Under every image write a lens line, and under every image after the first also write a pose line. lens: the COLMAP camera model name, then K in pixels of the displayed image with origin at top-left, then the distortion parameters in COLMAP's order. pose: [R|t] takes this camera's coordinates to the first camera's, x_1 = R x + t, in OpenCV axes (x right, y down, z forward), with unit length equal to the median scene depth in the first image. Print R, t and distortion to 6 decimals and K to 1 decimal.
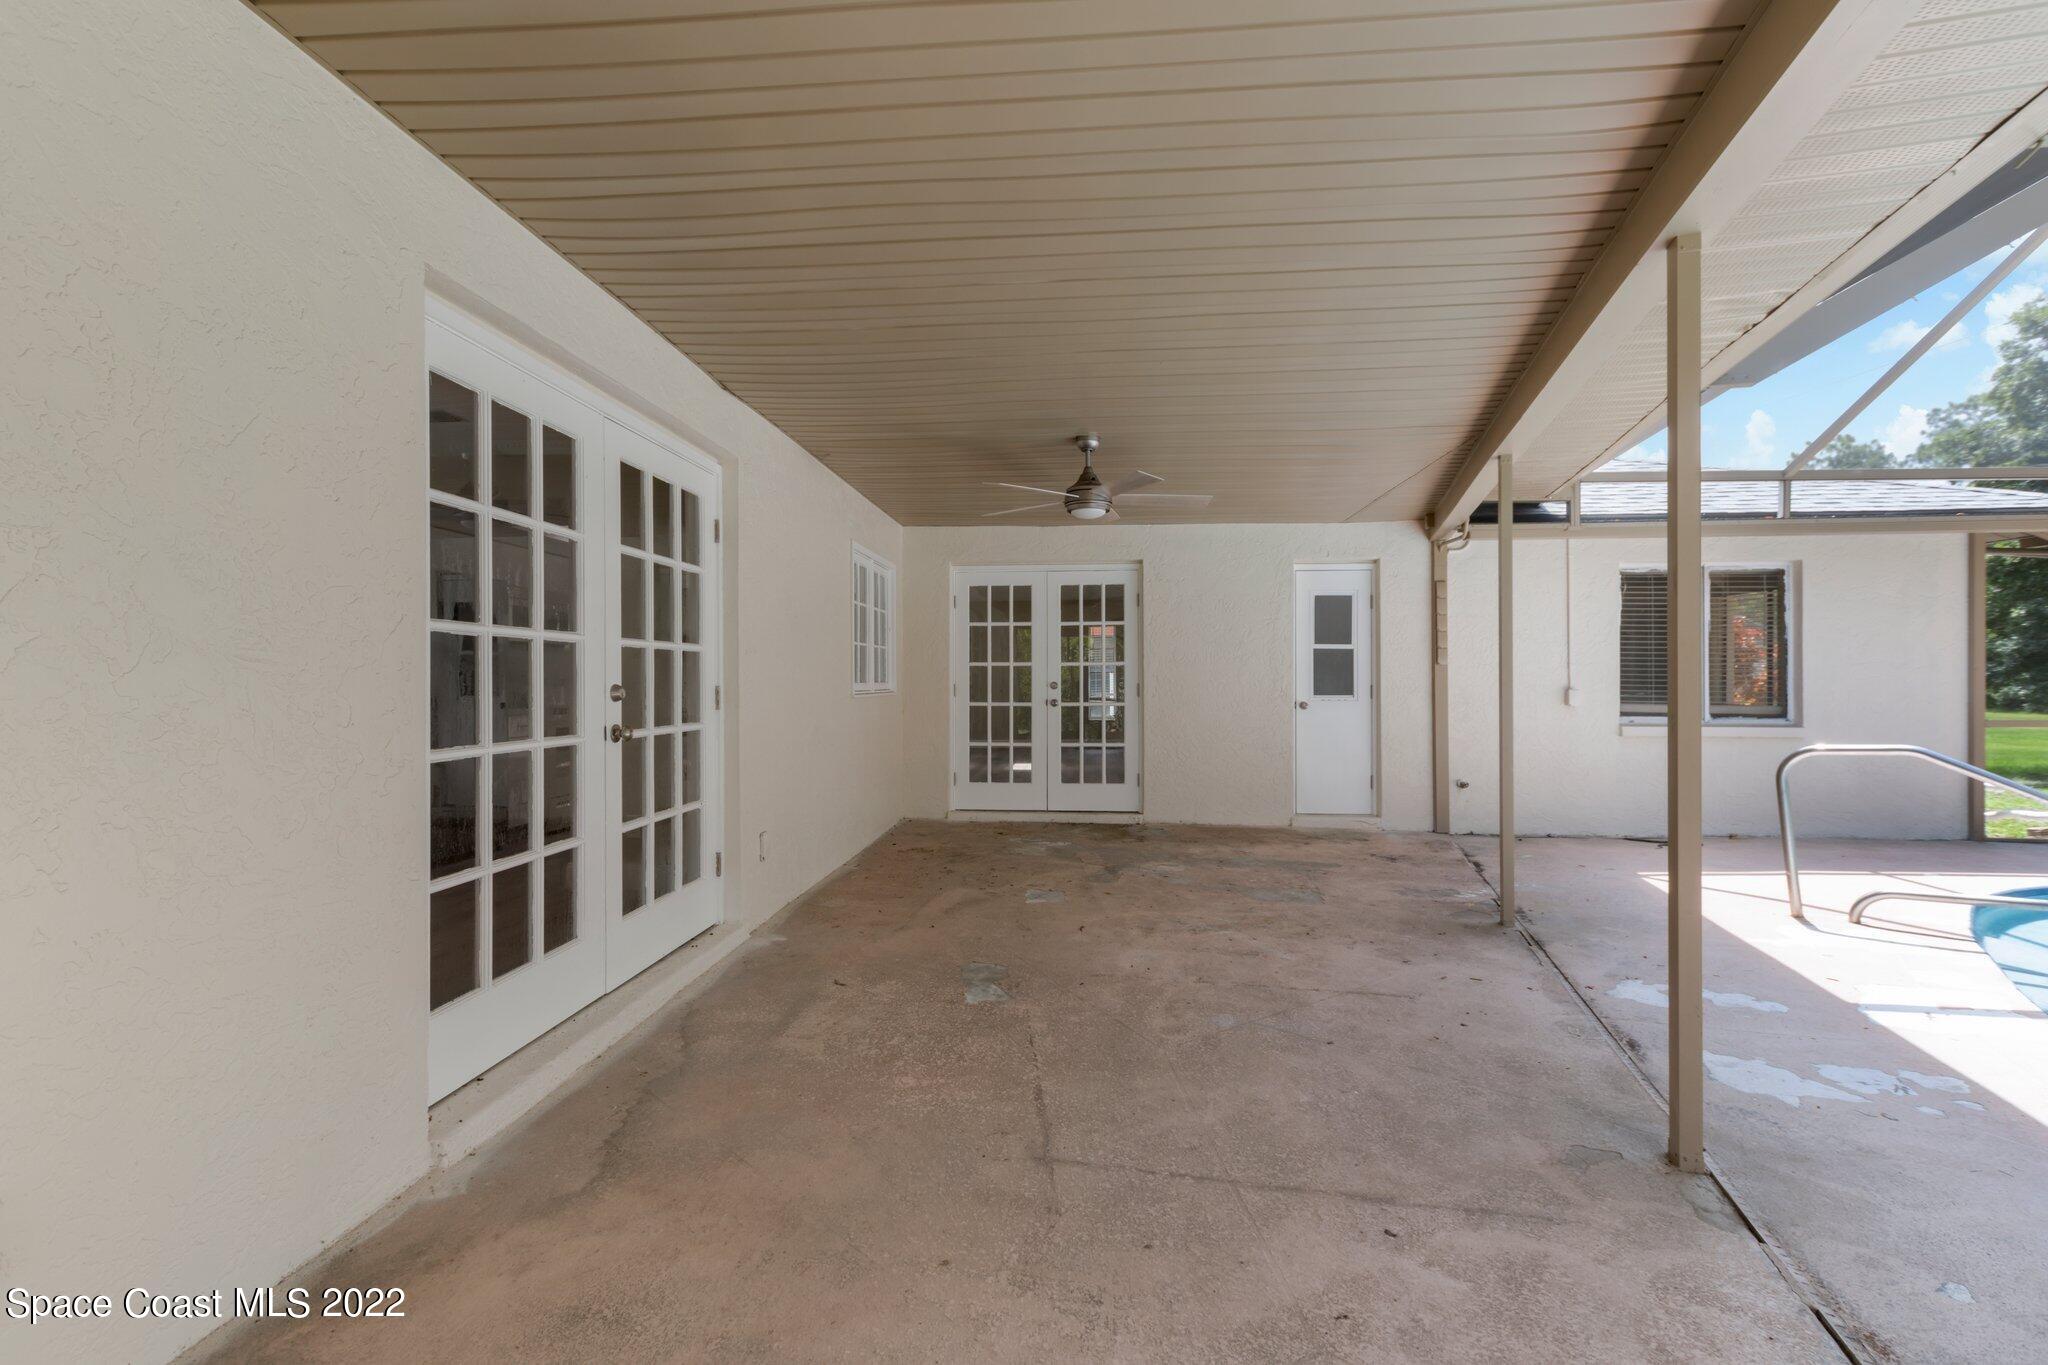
lens RADIAL K [[909.7, 0, 1023.2], [0, 909.7, 676.9], [0, 0, 1]] dist [-0.000177, -0.001087]
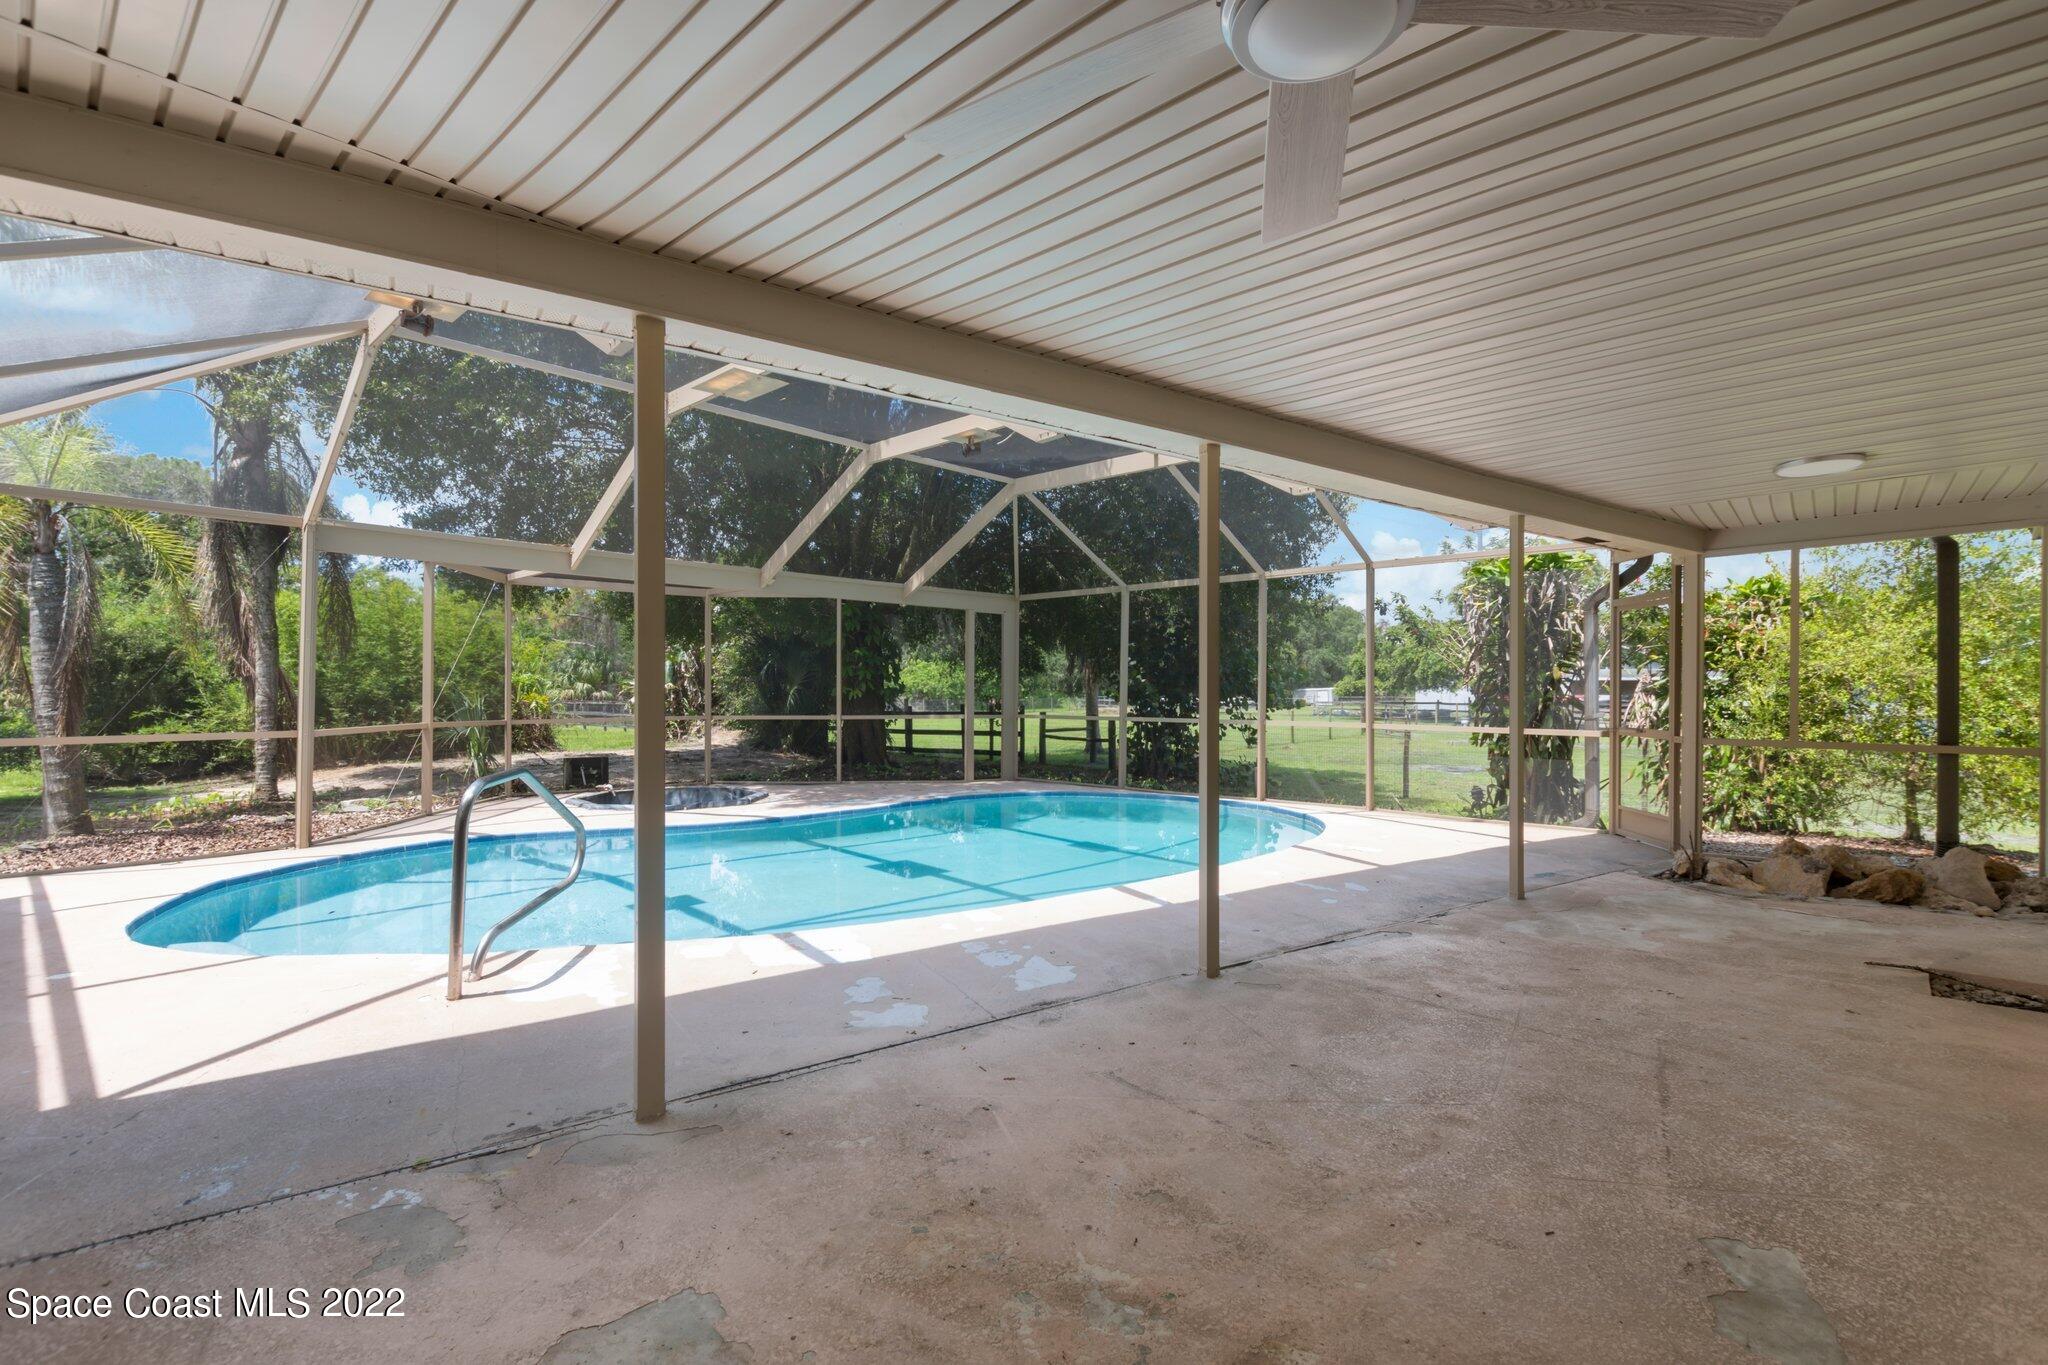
lens RADIAL K [[909.7, 0, 1021.8], [0, 909.7, 689.5], [0, 0, 1]] dist [-0.000177, -0.001087]
pose [[-0.800368, 0.001192, 0.599508, -0.014994], [-0.000631, 0.999996, -0.002831, -0.000819], [-0.599509, -0.002644, -0.800364, 1.880771]]
